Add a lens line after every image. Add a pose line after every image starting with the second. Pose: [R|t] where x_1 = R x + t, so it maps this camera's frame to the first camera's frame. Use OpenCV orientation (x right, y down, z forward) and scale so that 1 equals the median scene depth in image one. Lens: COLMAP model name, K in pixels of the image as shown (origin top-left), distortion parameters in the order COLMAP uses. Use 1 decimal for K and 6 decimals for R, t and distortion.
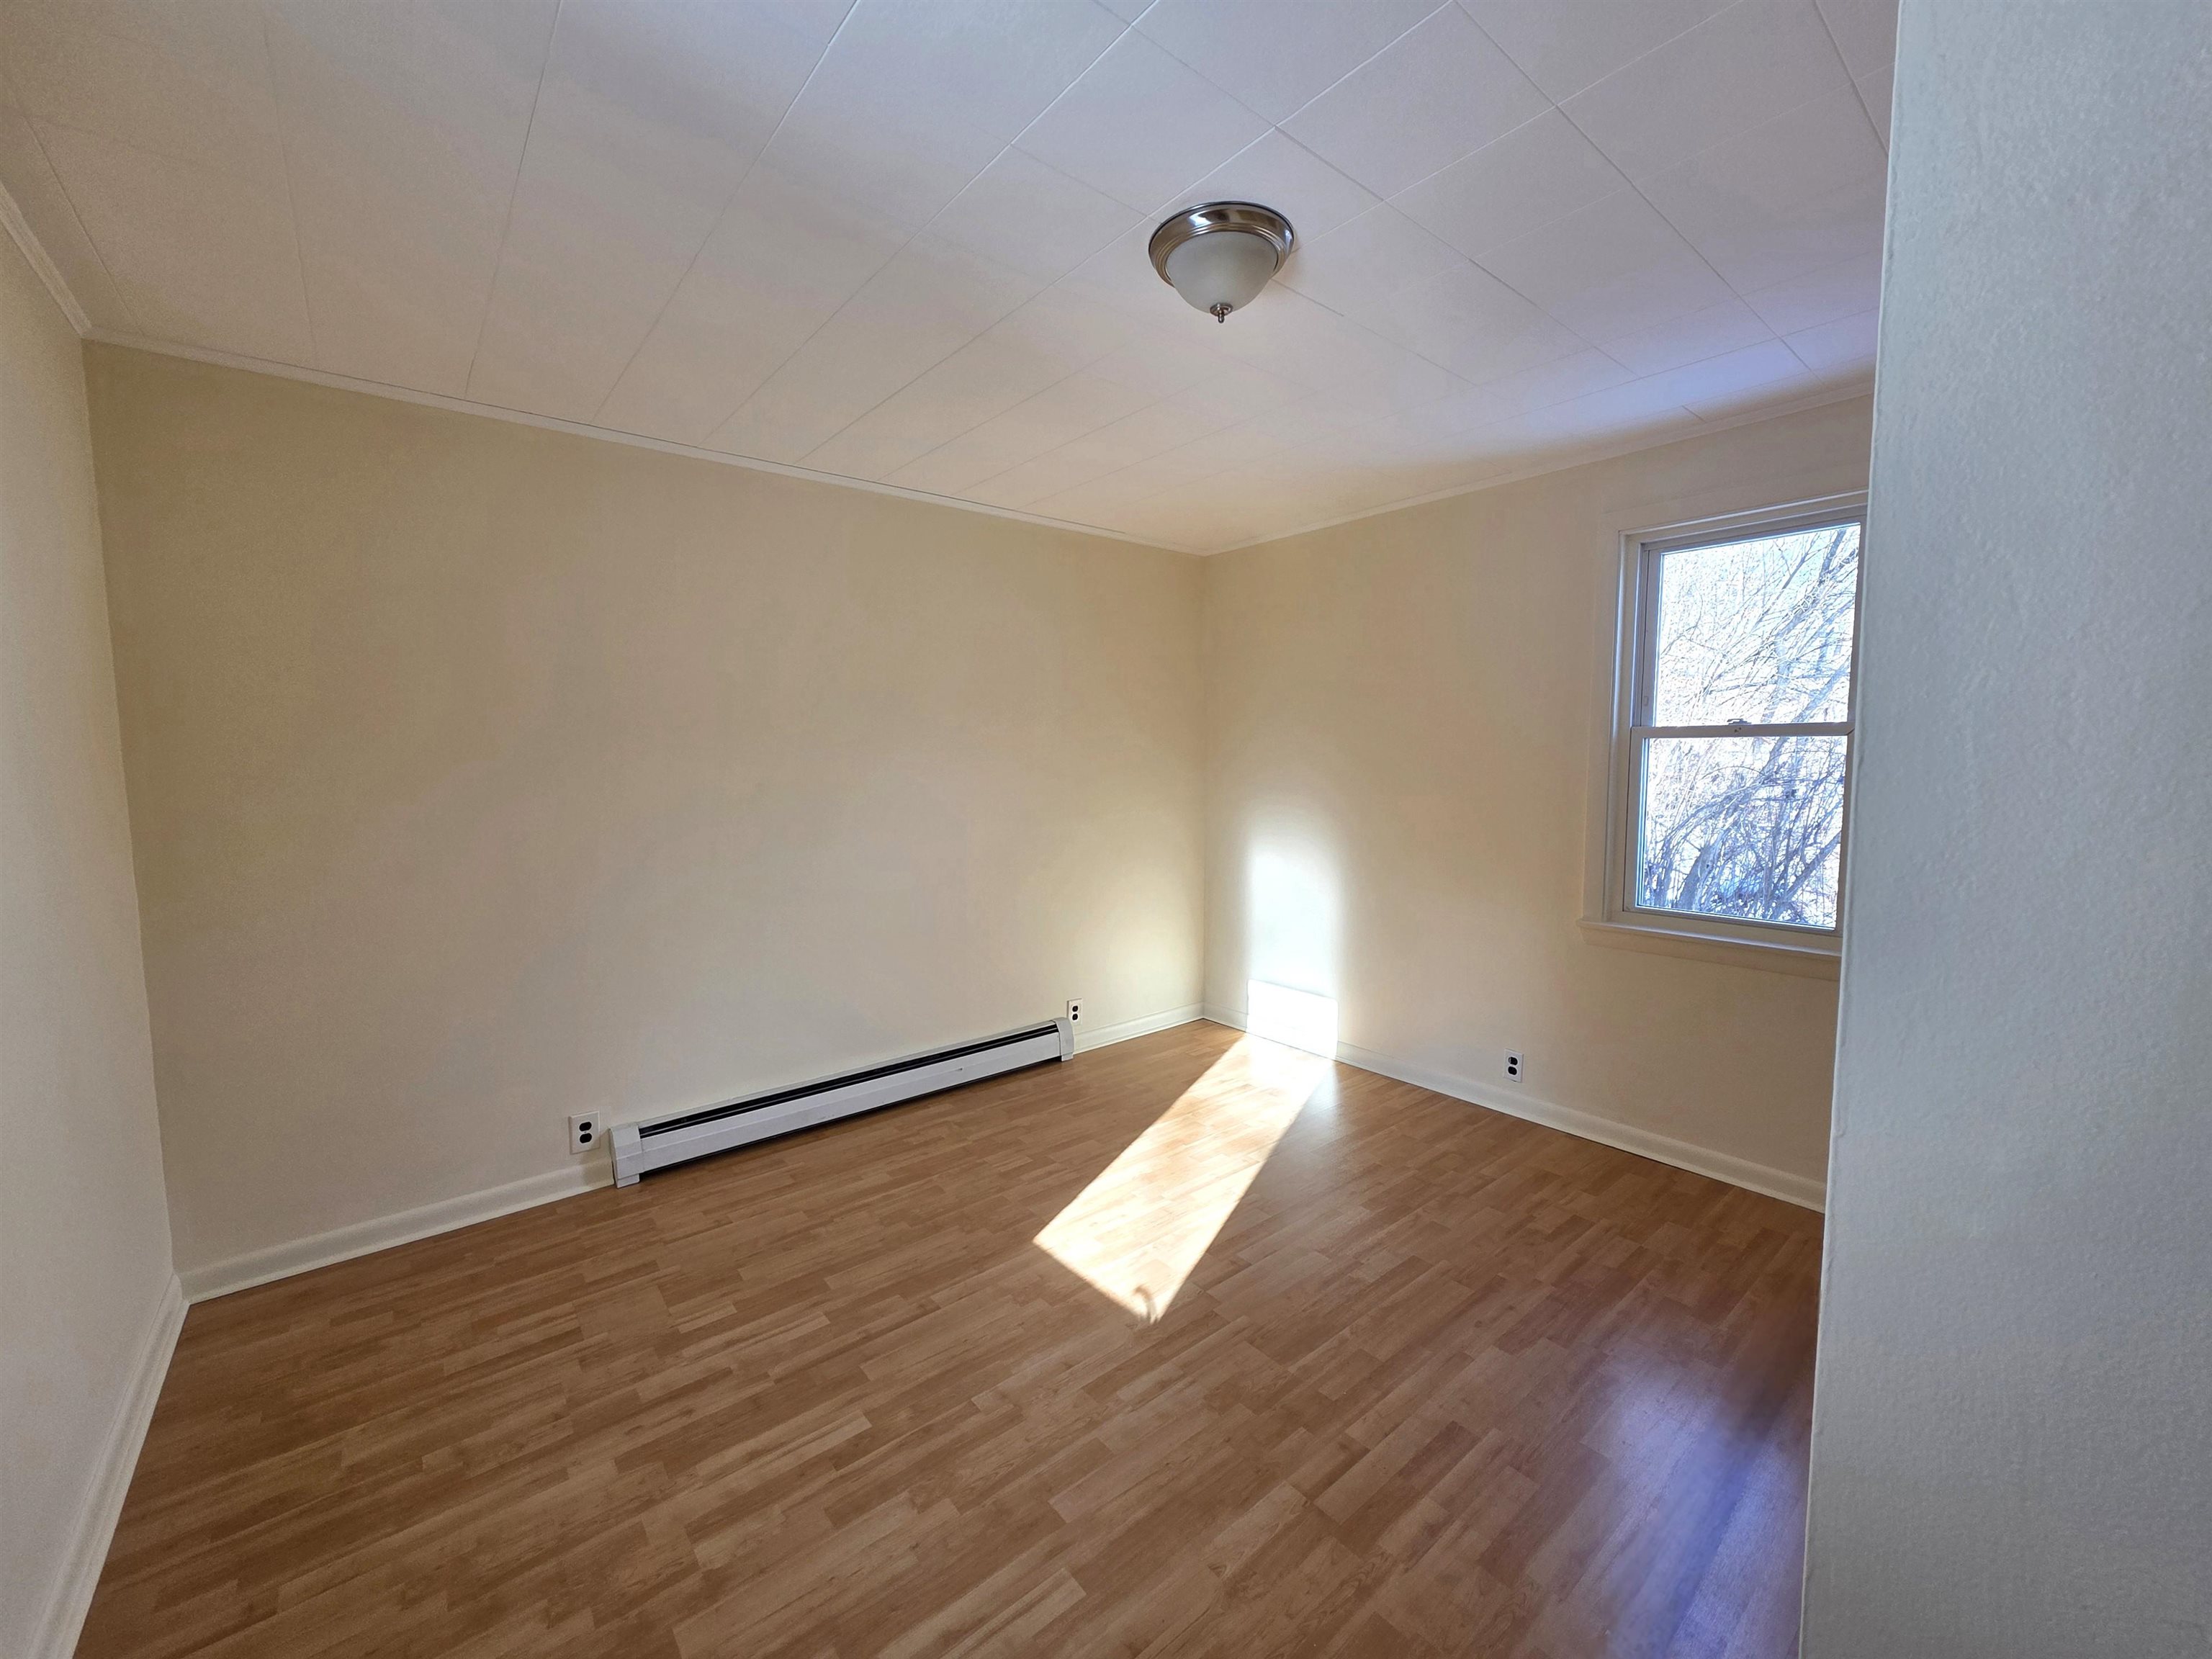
lens RADIAL K [[887.7, 0, 1116.4], [0, 887.7, 826.7], [0, 0, 1]] dist [0.003131, 0.000877]
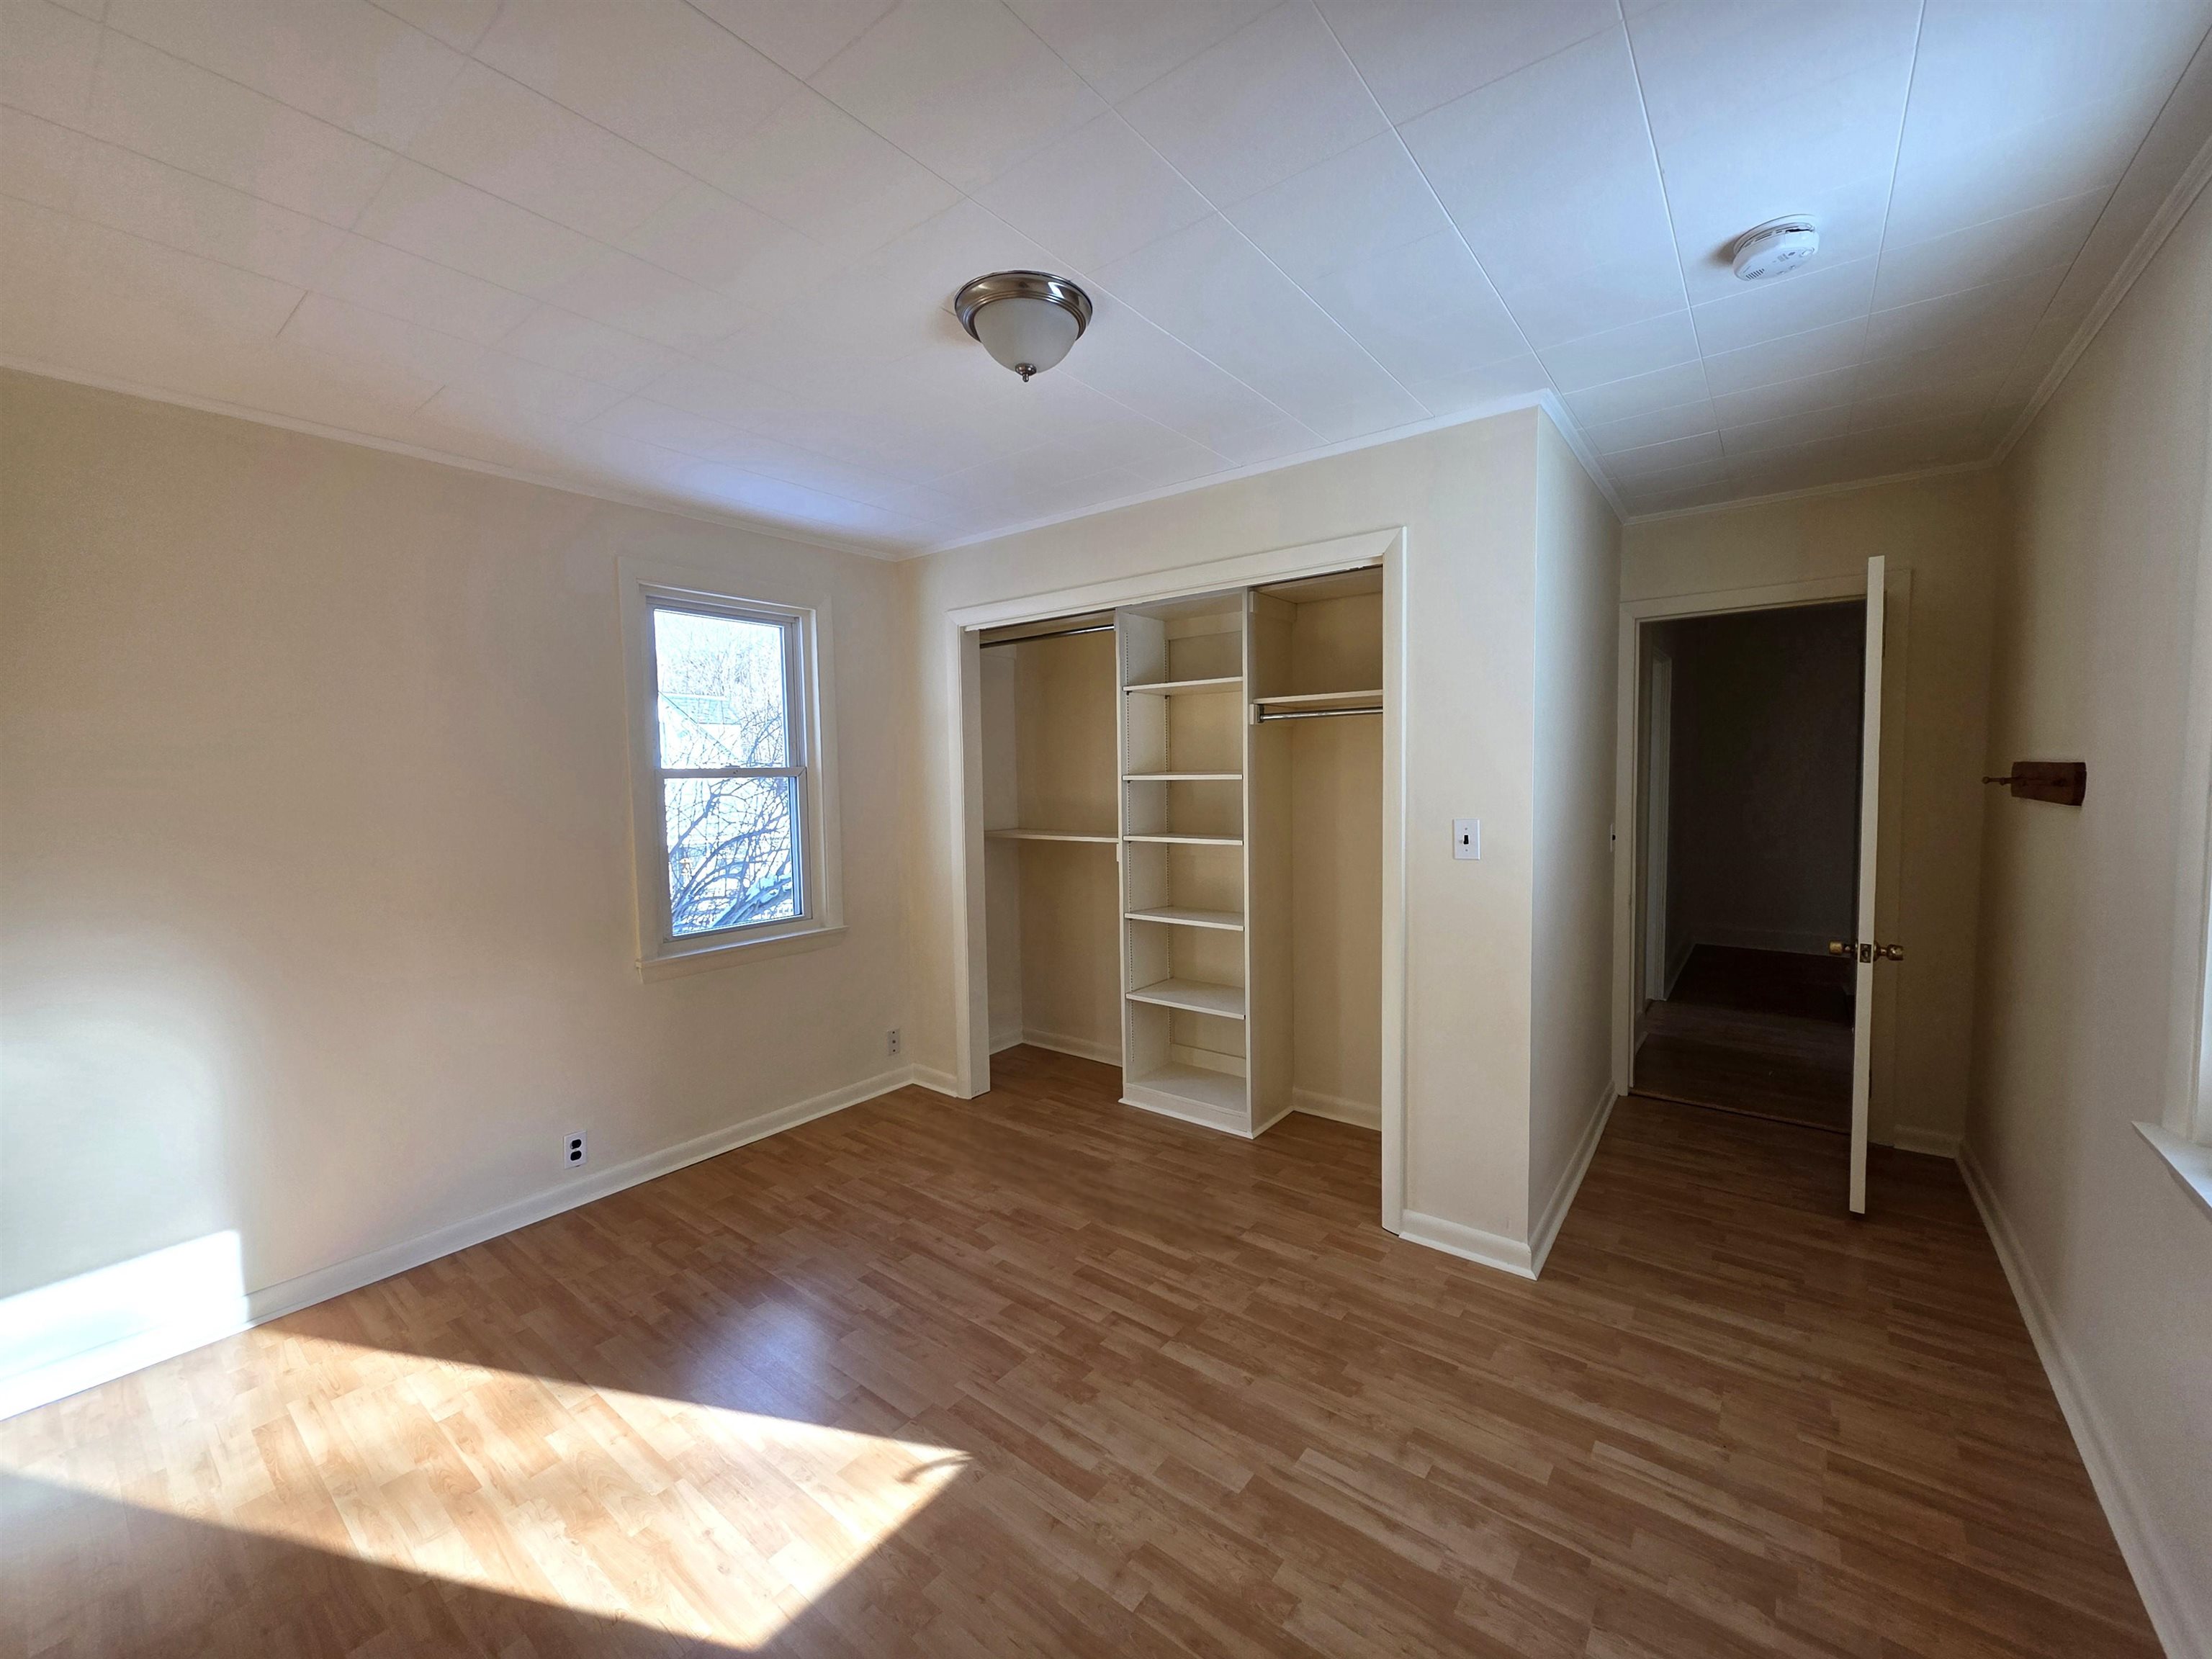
lens RADIAL K [[887.7, 0, 1113.9], [0, 887.7, 830.6], [0, 0, 1]] dist [0.003131, 0.000877]
pose [[-0.226729, -0.051000, 0.972622, -0.902574], [0.096830, 0.992500, 0.074615, -0.102632], [-0.969132, 0.111097, -0.220091, 1.127898]]
